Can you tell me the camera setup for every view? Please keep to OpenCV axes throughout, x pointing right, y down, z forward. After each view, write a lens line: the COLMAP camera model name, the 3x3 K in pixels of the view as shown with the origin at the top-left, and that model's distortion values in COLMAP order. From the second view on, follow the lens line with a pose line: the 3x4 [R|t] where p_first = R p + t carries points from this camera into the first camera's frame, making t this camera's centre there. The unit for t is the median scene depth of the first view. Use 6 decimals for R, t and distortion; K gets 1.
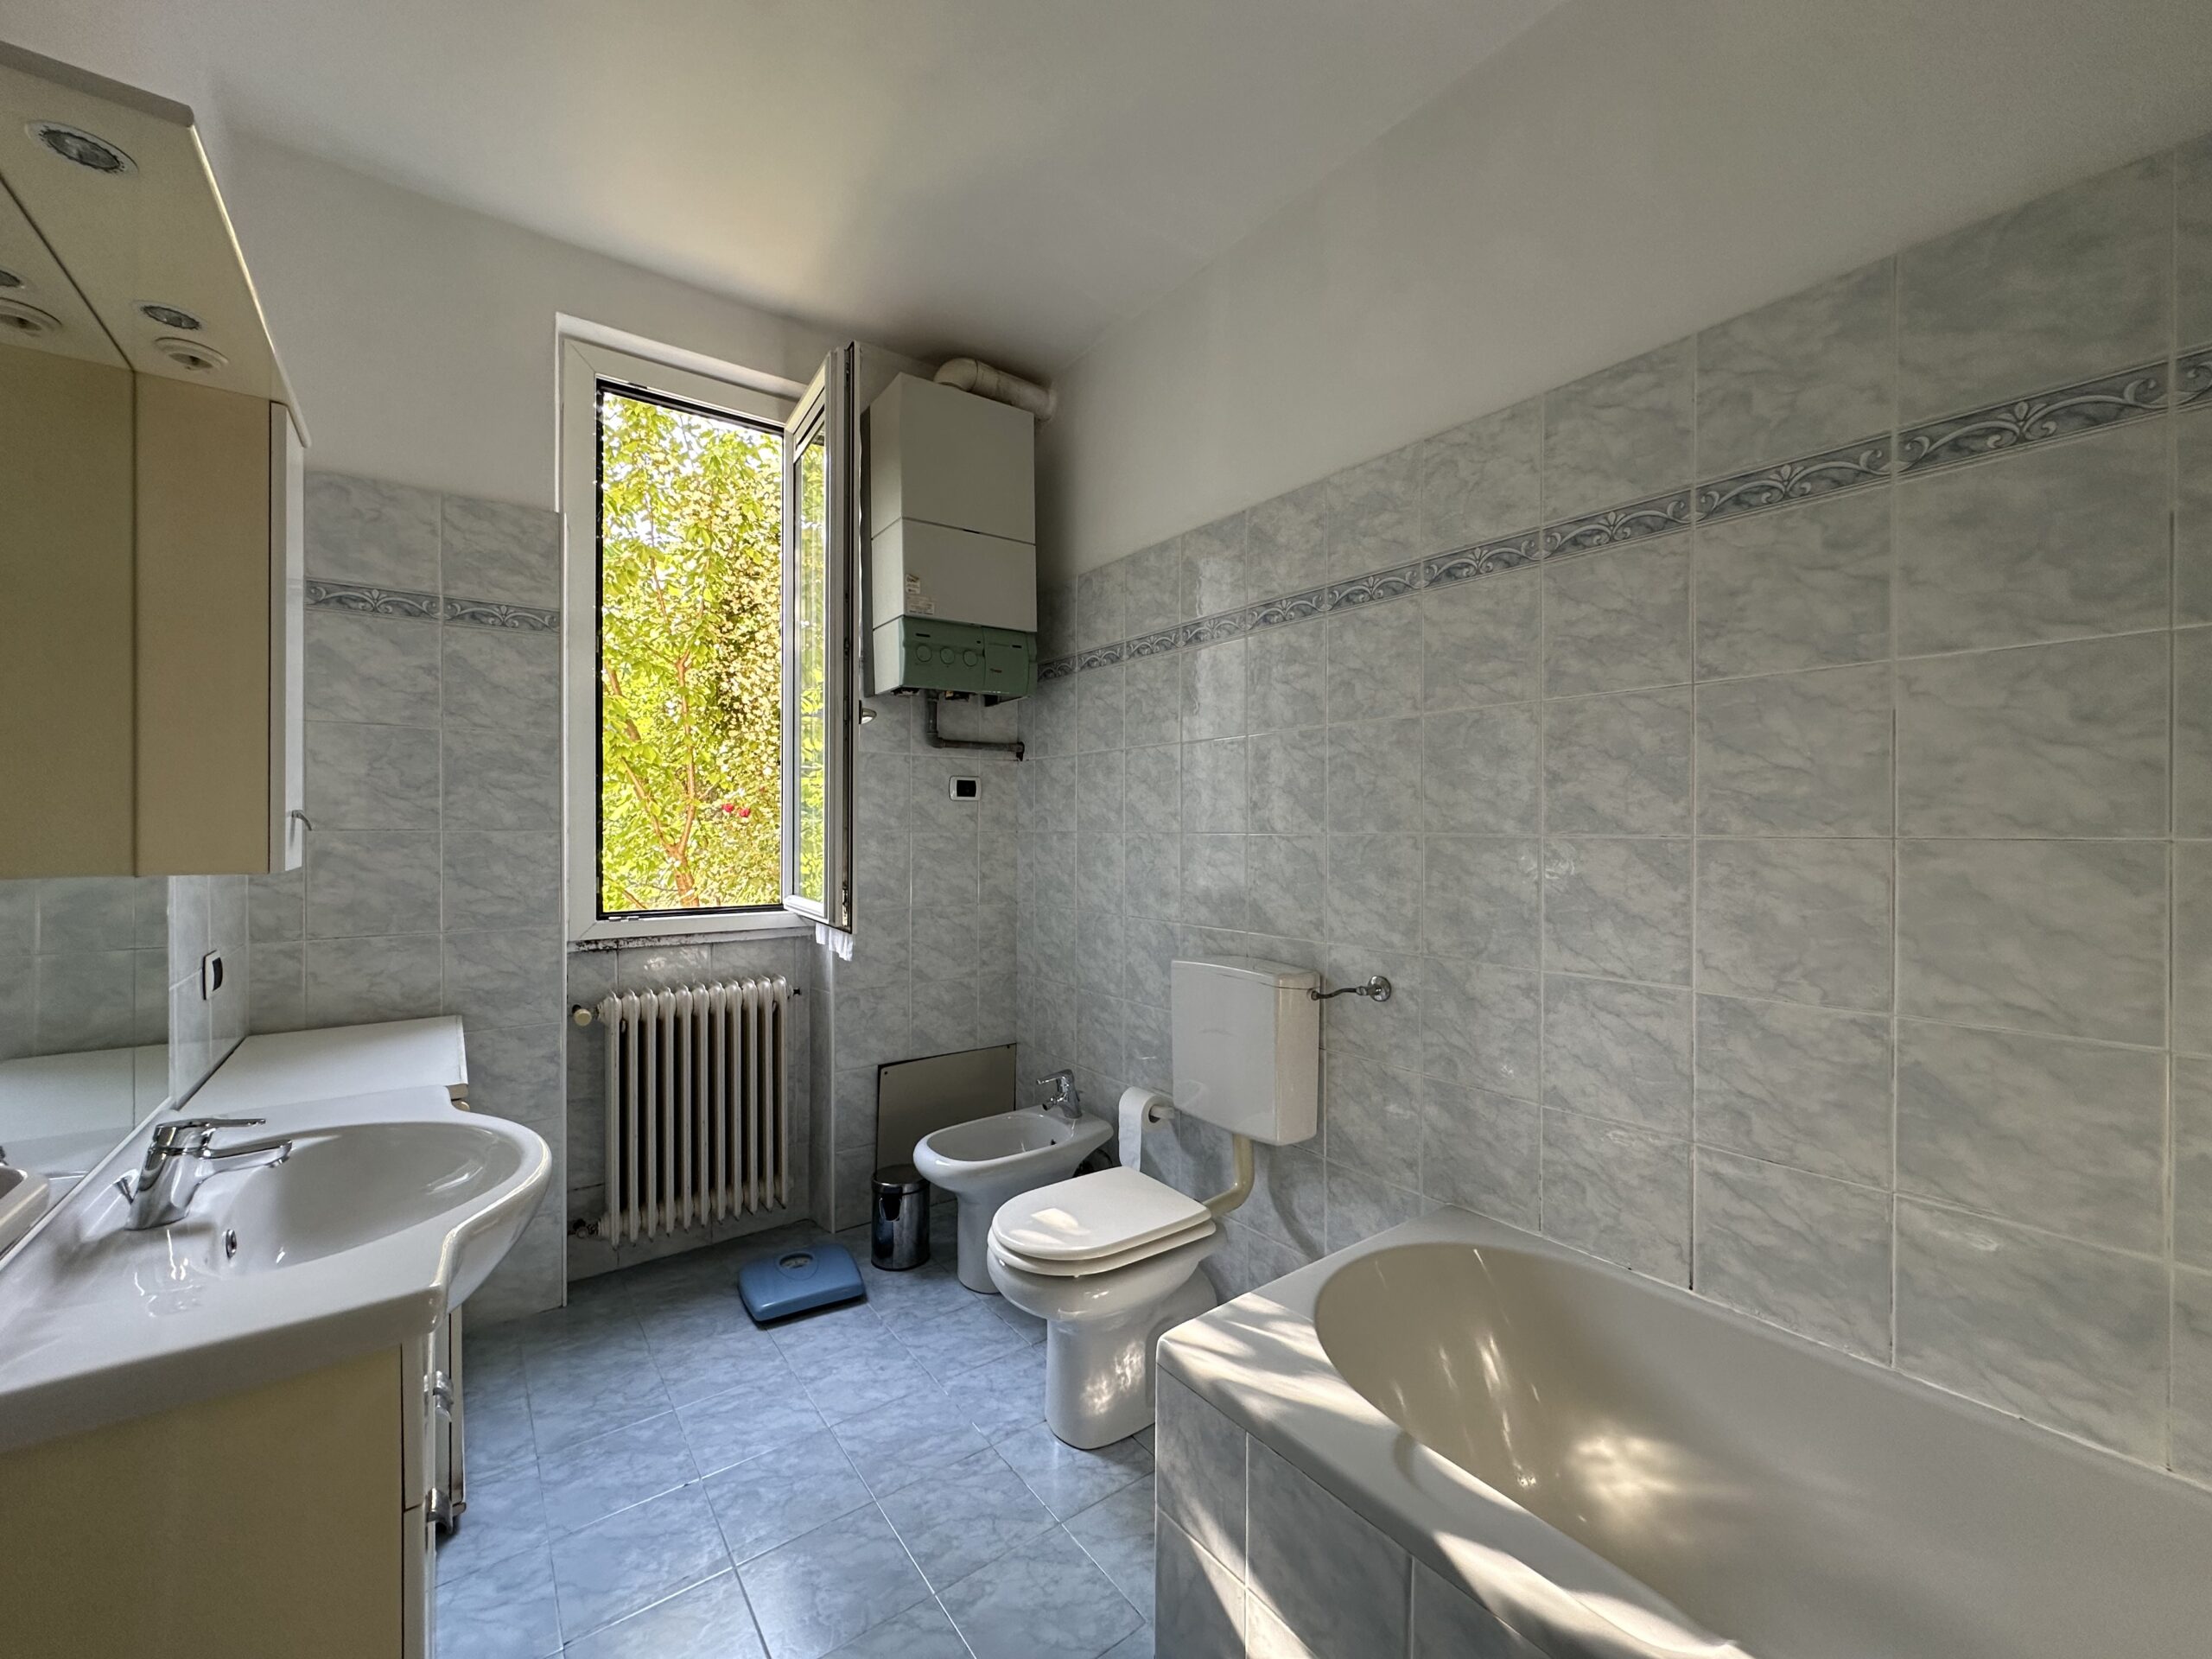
lens RADIAL K [[886.8, 0, 1114.3], [0, 886.8, 830.0], [0, 0, 1]] dist [-0.006879, 0.001807]
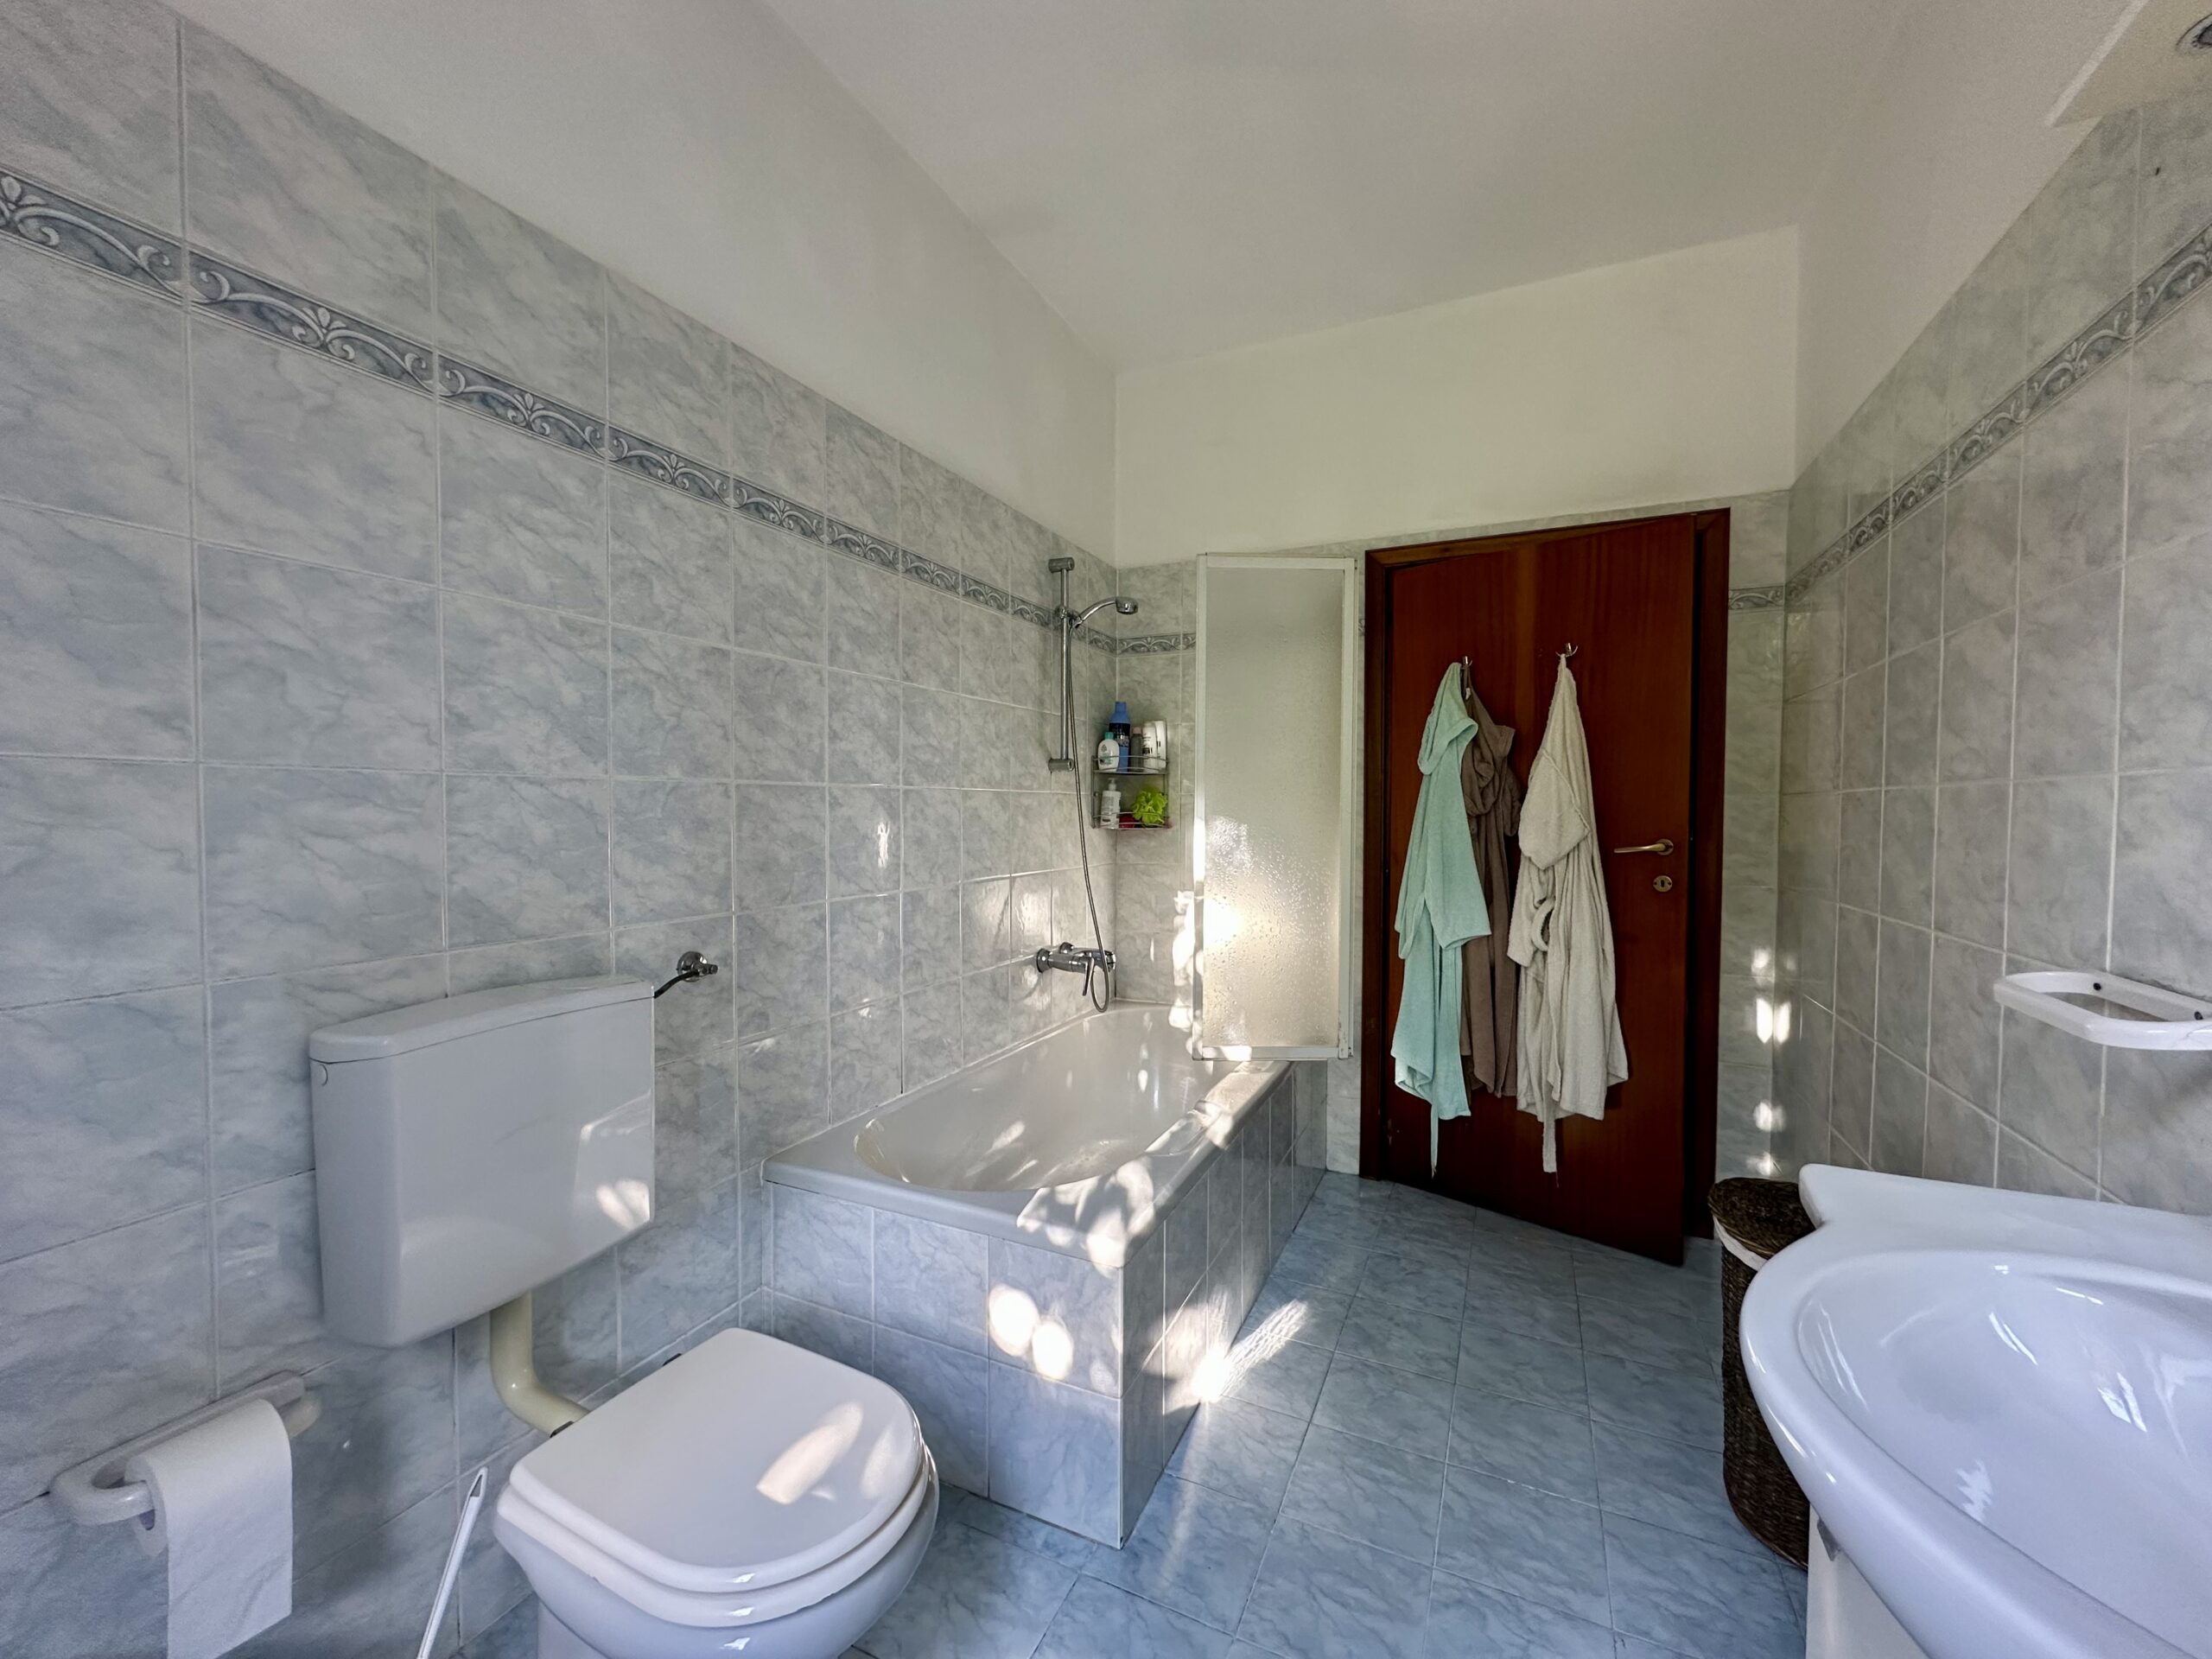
lens RADIAL K [[886.8, 0, 1067.0], [0, 886.8, 831.7], [0, 0, 1]] dist [-0.006879, 0.001807]
pose [[-0.436207, -0.025197, 0.899494, -0.573949], [0.001319, 0.999589, 0.028641, 0.029115], [-0.899845, 0.013679, -0.435994, 1.010188]]
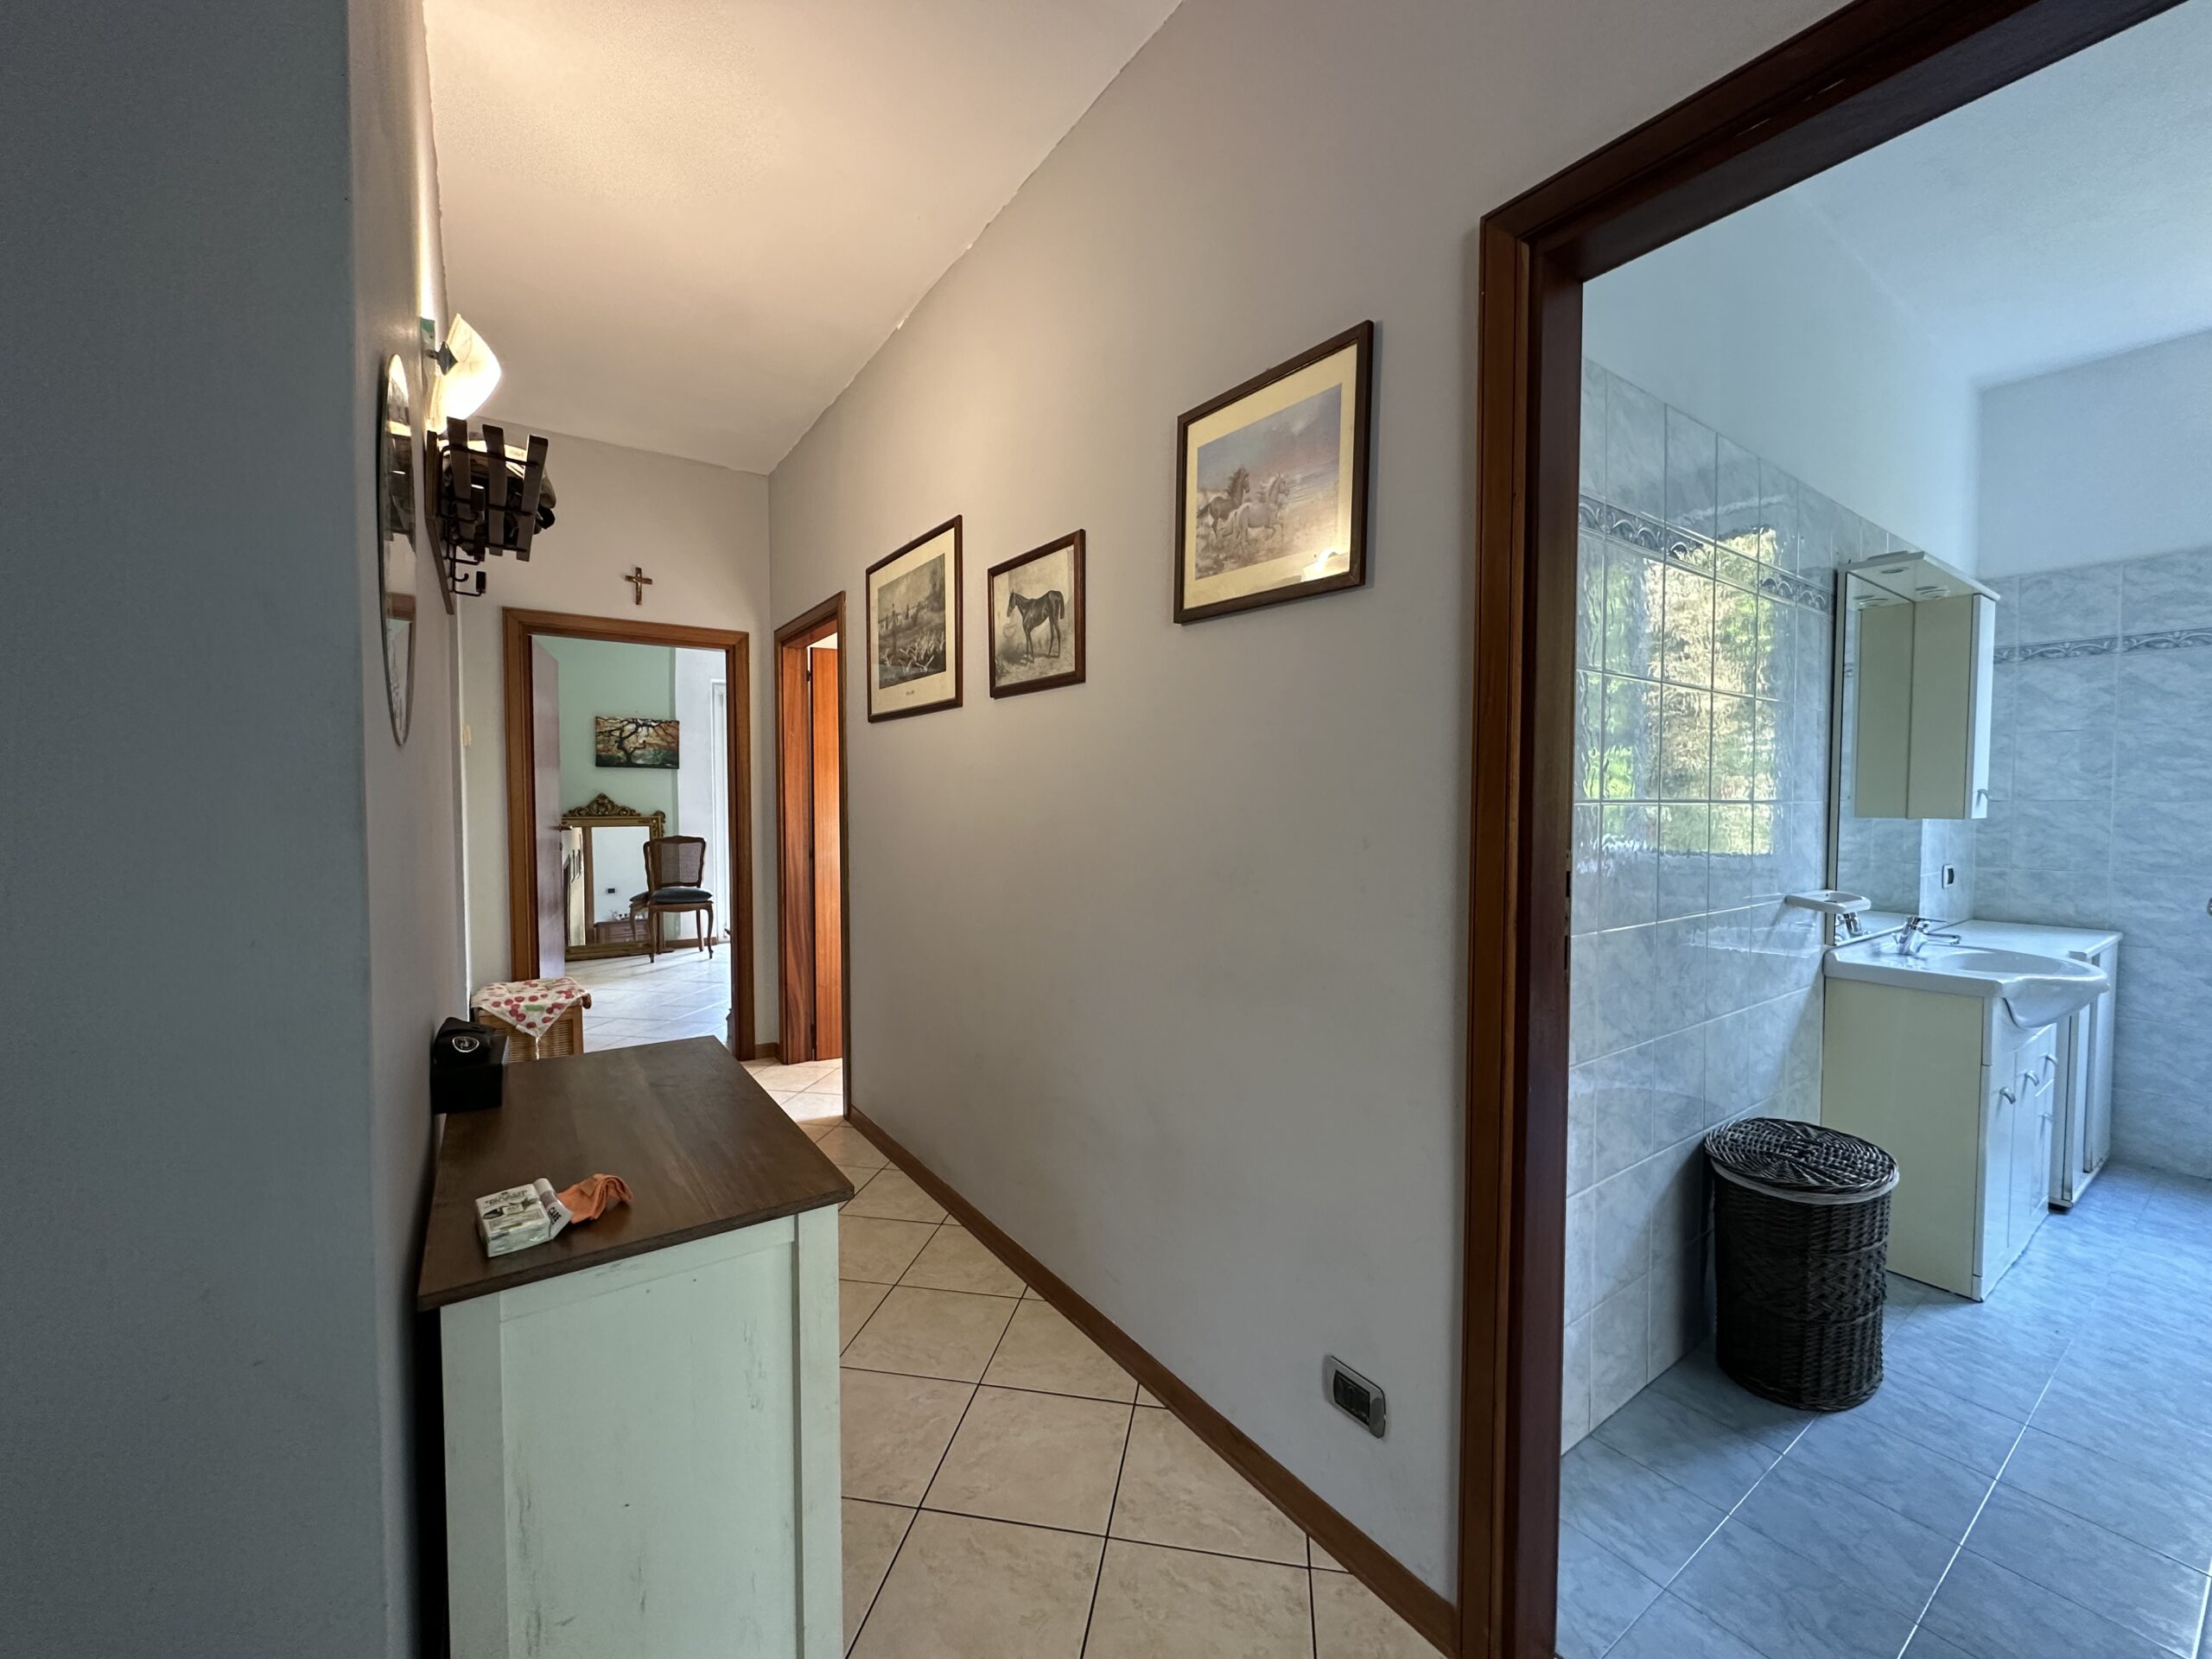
lens RADIAL K [[886.8, 0, 1101.7], [0, 886.8, 835.0], [0, 0, 1]] dist [-0.006879, 0.001807]
pose [[-0.034422, 0.038433, -0.998668, 0.835381], [-0.007407, 0.999223, 0.038710, 0.013818], [0.999380, 0.008730, -0.034111, -0.676393]]
